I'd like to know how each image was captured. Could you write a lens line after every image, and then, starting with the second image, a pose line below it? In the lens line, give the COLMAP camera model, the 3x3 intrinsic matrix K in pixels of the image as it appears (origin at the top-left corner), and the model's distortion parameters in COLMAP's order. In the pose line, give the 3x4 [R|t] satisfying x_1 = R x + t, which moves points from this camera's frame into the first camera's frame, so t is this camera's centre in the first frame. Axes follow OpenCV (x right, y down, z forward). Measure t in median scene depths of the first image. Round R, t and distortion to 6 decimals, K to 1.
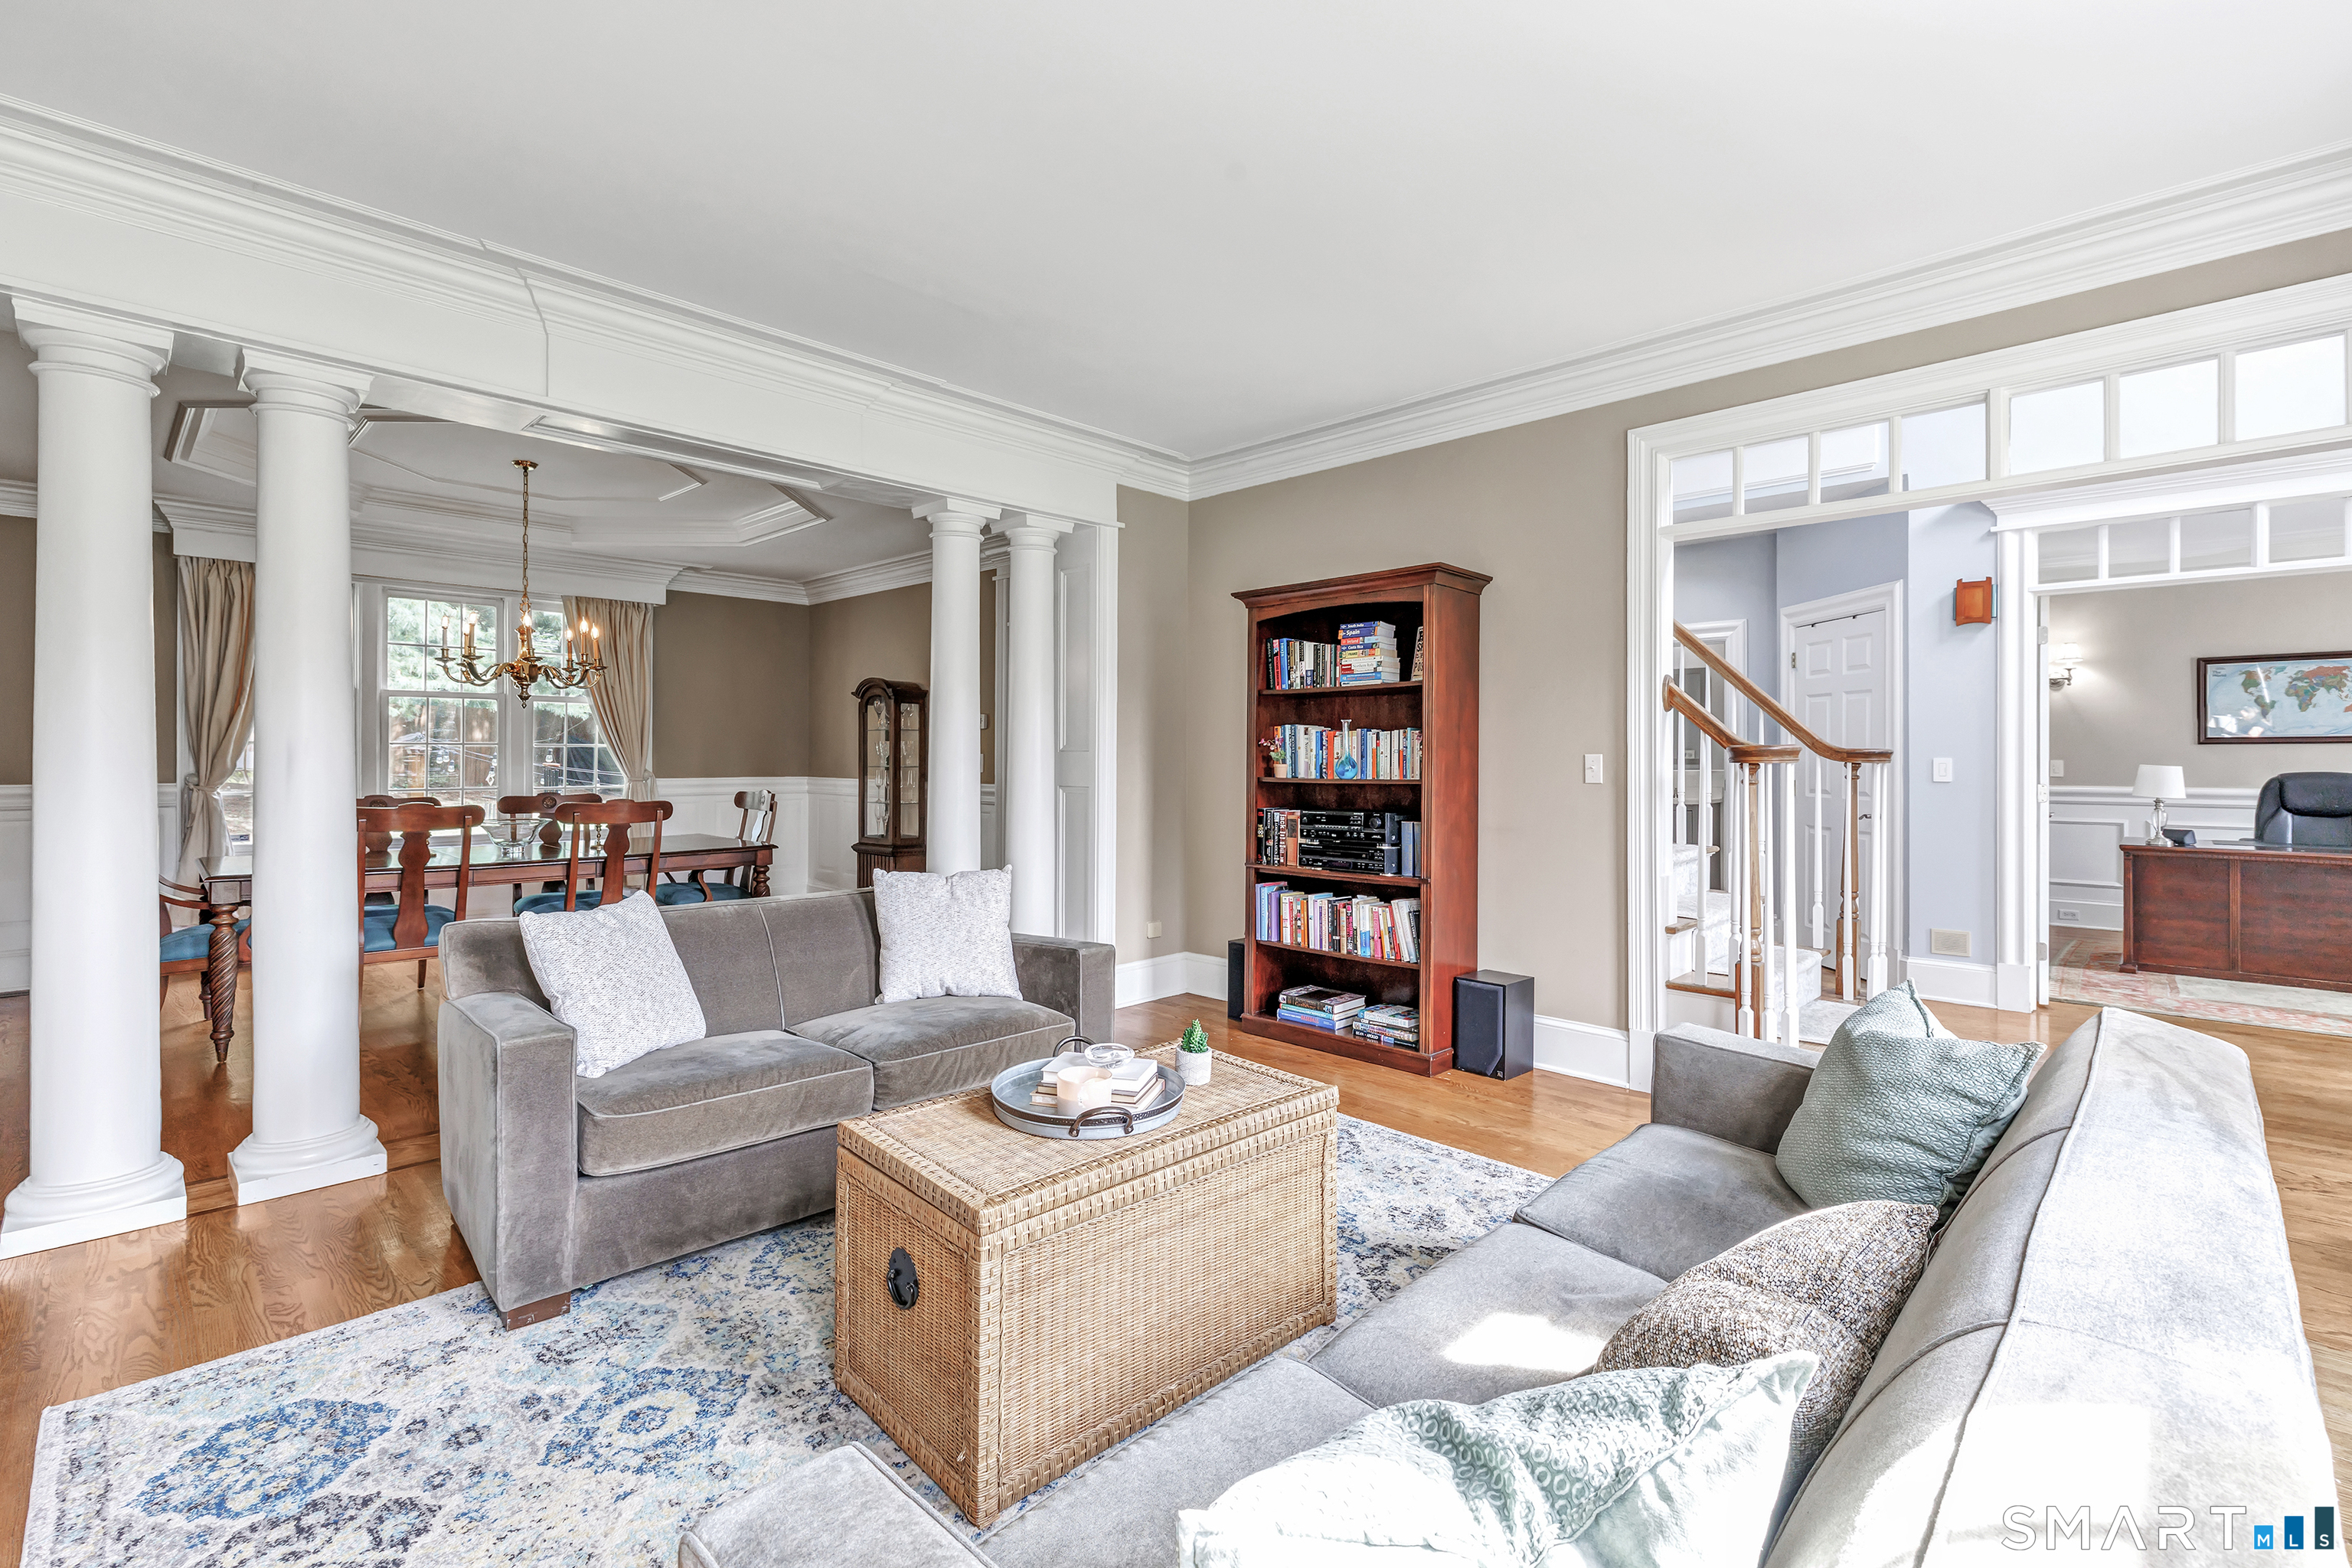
lens RADIAL K [[1048.0, 0, 1166.6], [0, 1048.0, 767.2], [0, 0, 1]] dist [-0.003011, -0.000111]
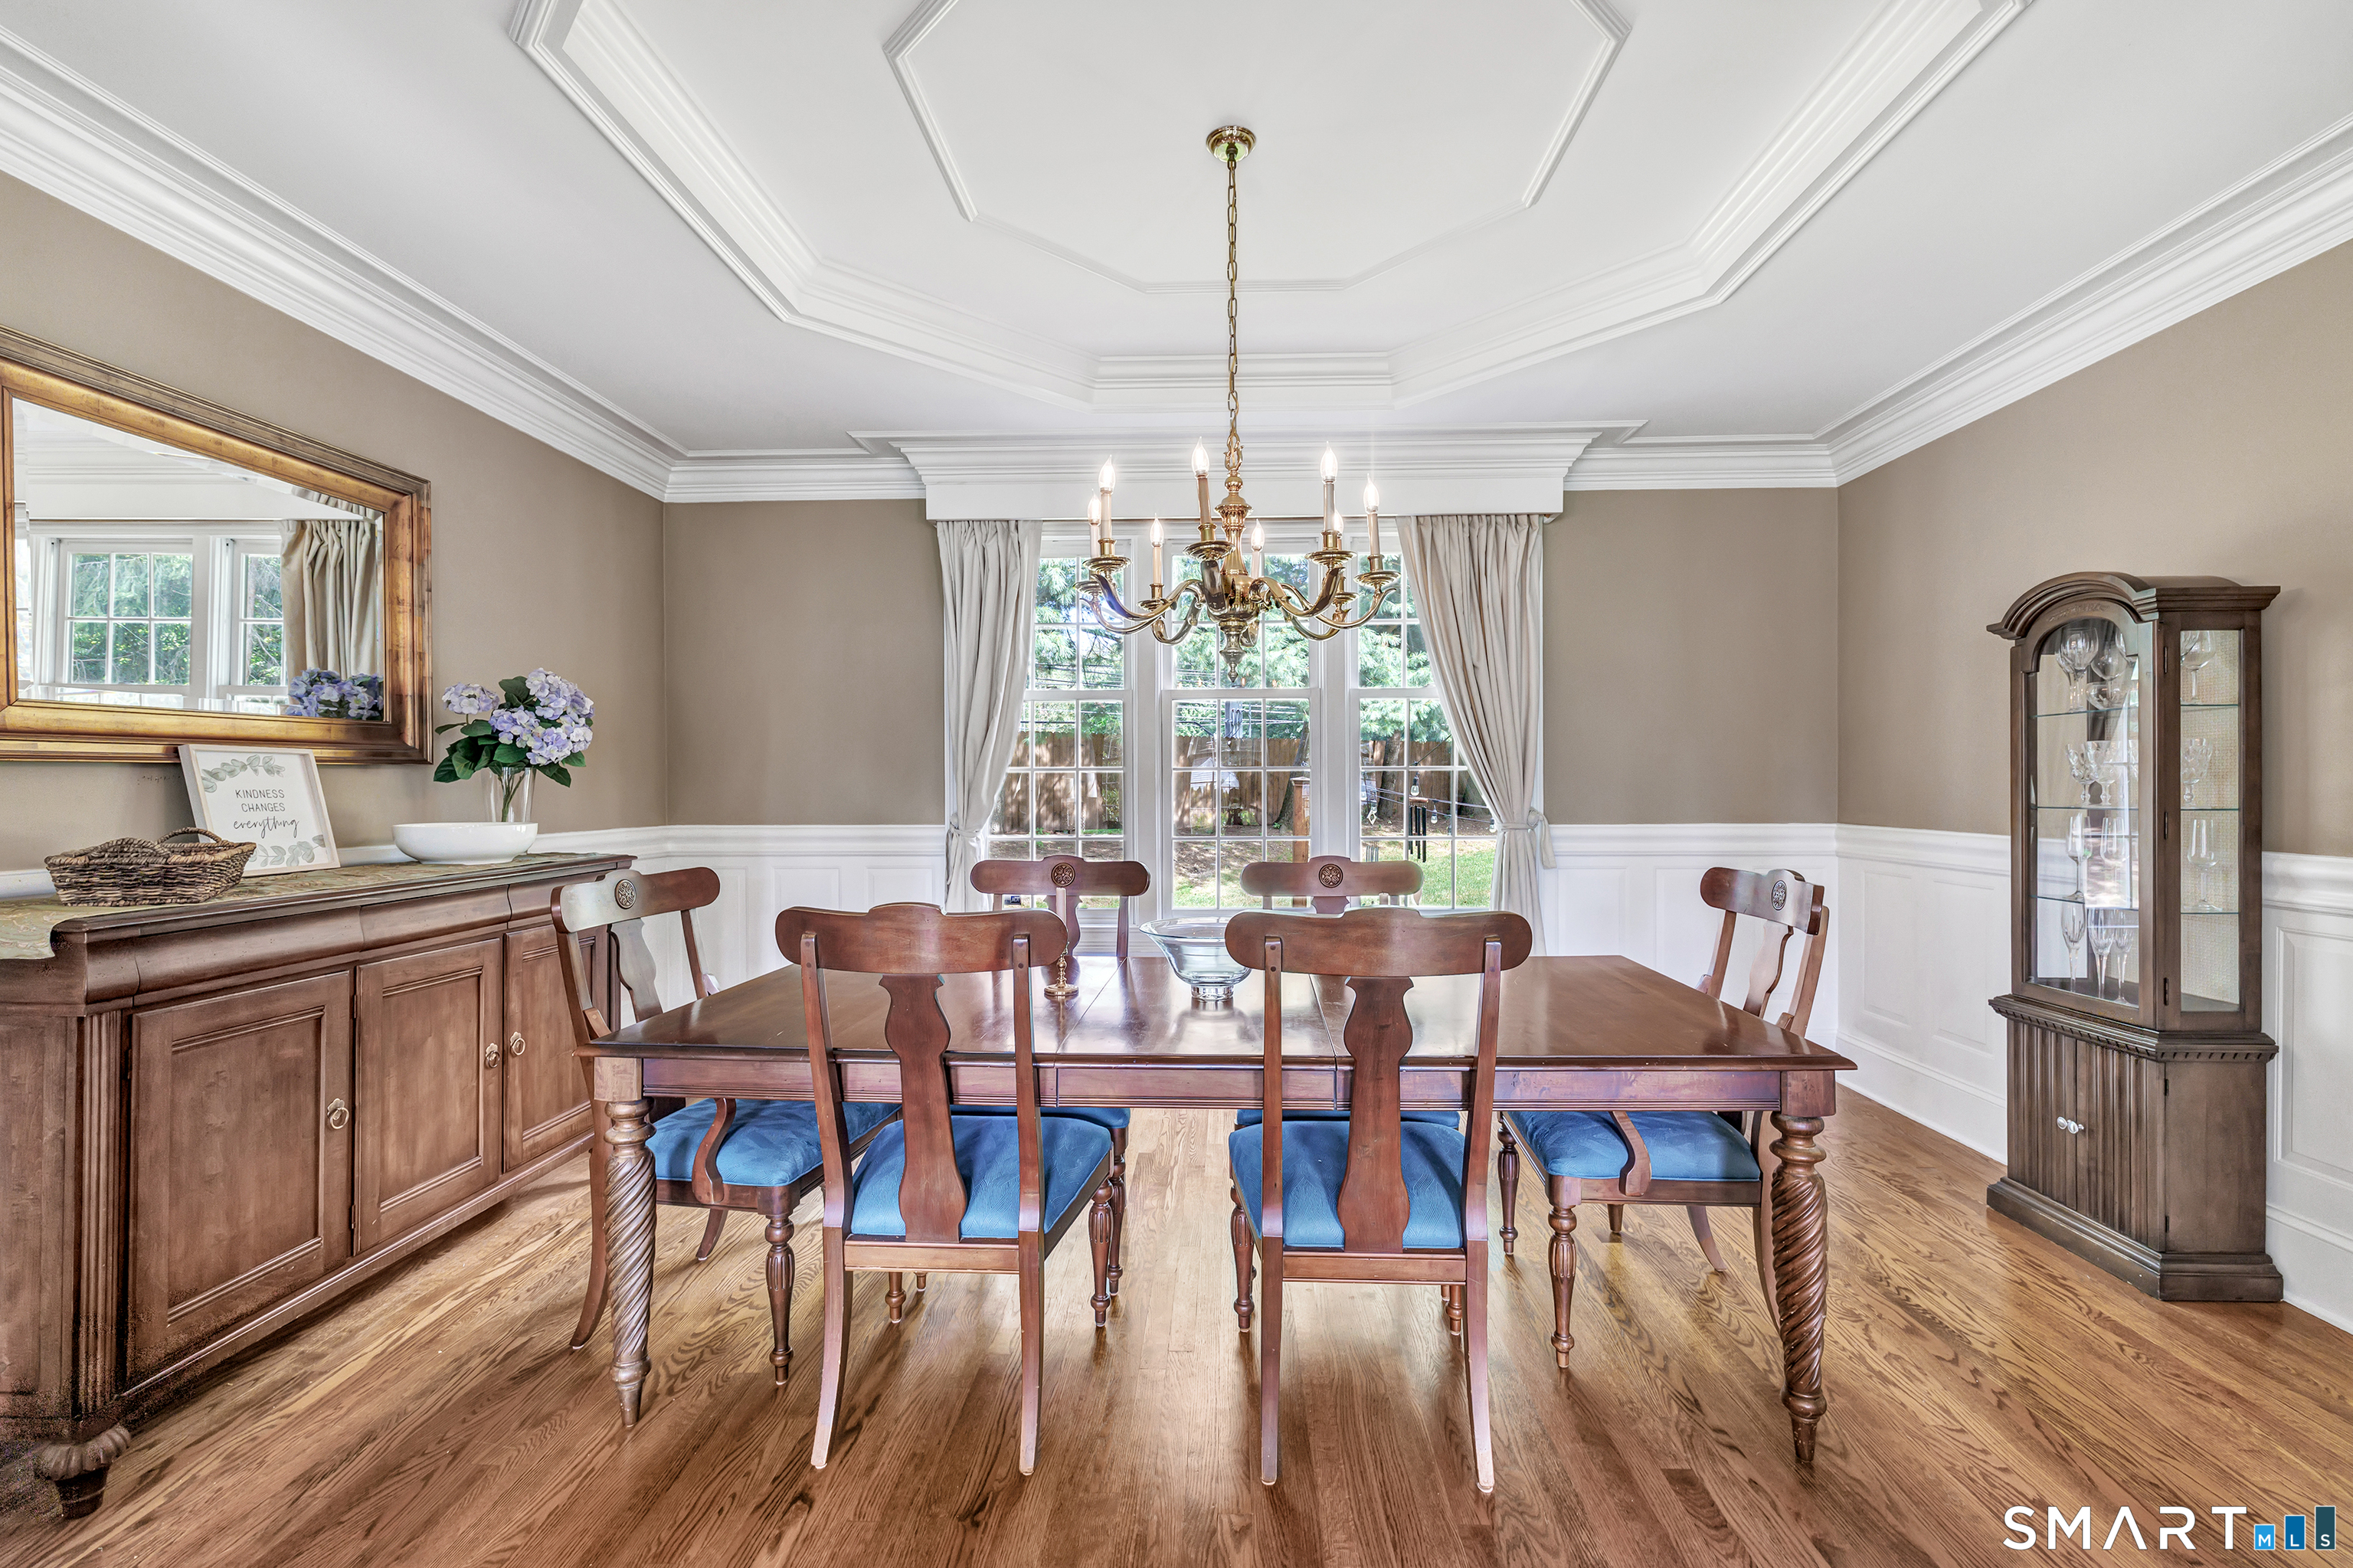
lens RADIAL K [[1048.5, 0, 1167.1], [0, 1048.5, 767.1], [0, 0, 1]] dist [-0.003011, -0.000111]
pose [[0.668217, -0.010856, -0.743888, -0.217552], [-0.007375, 0.999748, -0.021214, -0.005323], [0.743930, 0.019662, 0.667968, 0.501077]]
